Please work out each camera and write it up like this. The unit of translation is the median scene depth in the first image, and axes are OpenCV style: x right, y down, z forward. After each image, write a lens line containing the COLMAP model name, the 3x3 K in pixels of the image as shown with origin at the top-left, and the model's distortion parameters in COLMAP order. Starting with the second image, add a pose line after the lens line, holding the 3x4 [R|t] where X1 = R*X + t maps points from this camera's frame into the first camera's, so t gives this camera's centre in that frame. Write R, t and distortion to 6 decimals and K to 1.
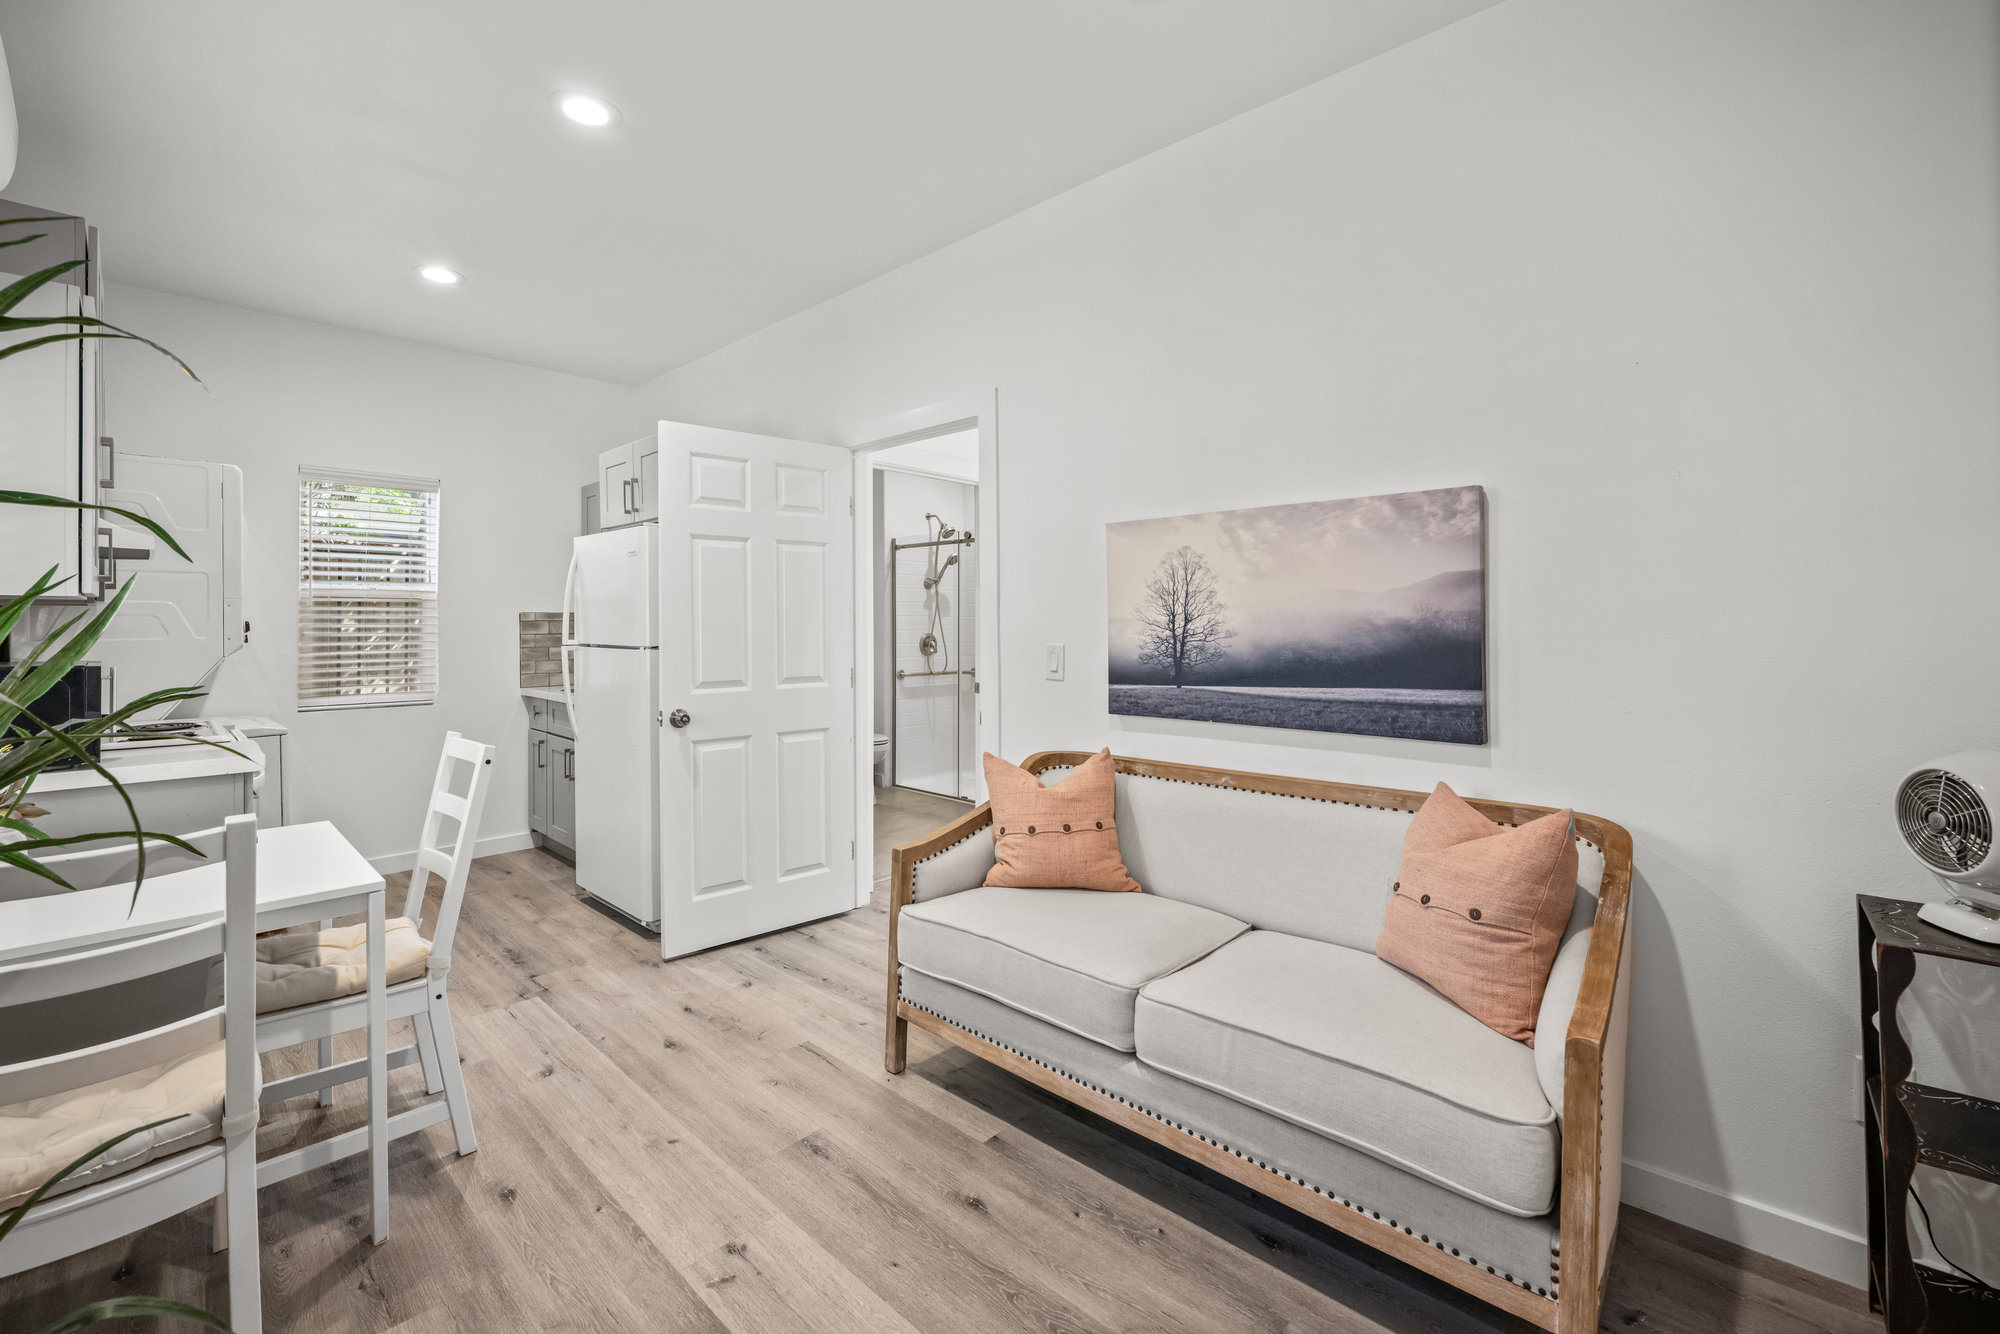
lens RADIAL K [[816.4, 0, 988.6], [0, 816.4, 655.1], [0, 0, 1]] dist [-0.026969, 0.002597]
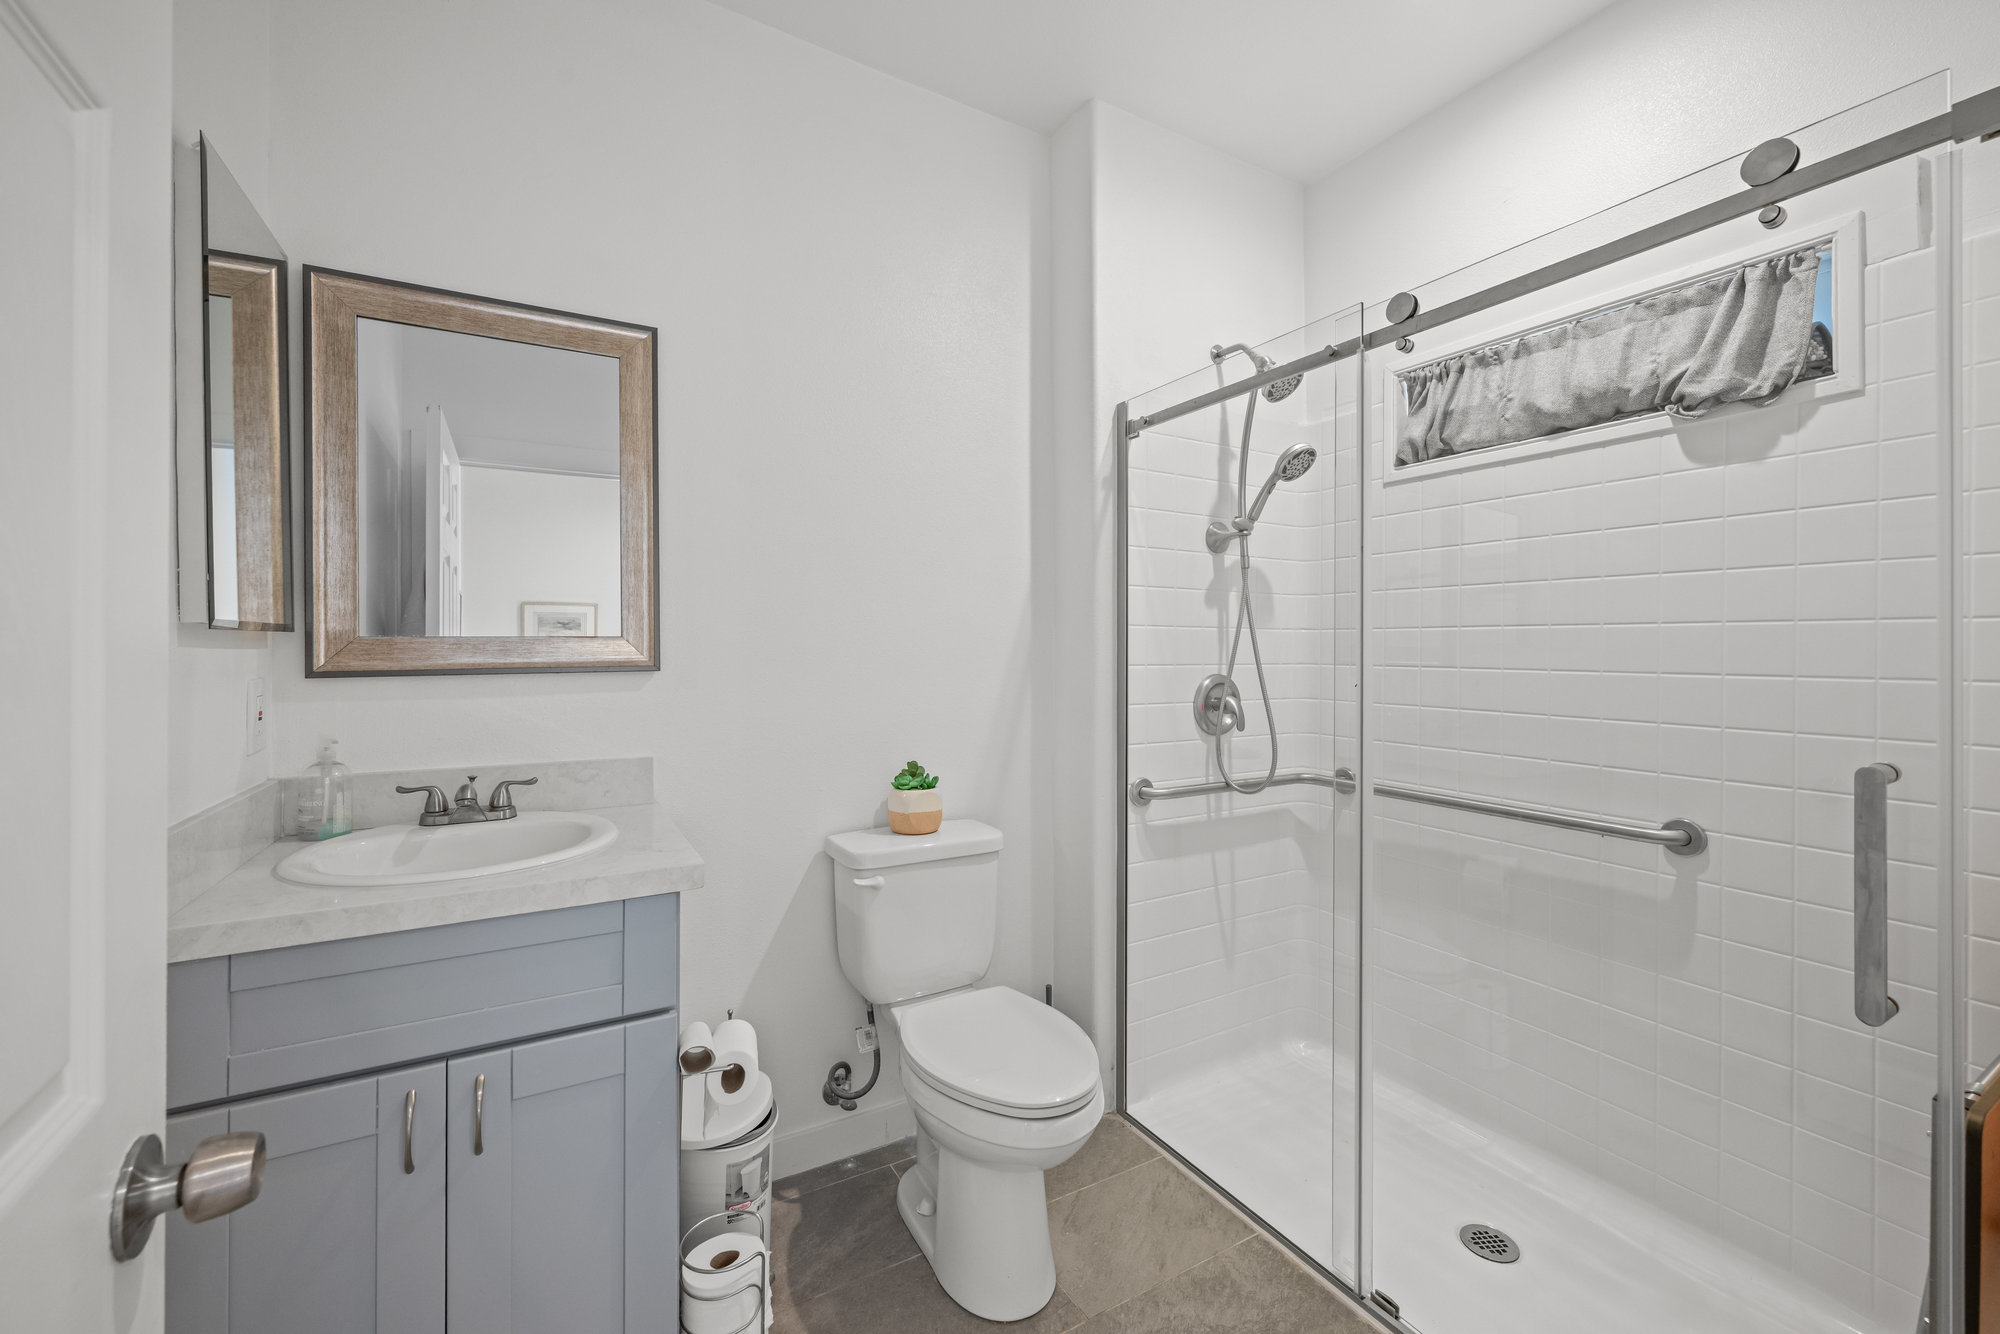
lens RADIAL K [[816.4, 0, 997.0], [0, 816.4, 661.3], [0, 0, 1]] dist [-0.026969, 0.002597]
pose [[0.959251, 0.002535, -0.282543, -0.066681], [-0.006726, 0.999881, -0.013861, -0.027015], [0.282475, 0.015197, 0.959154, 0.630762]]
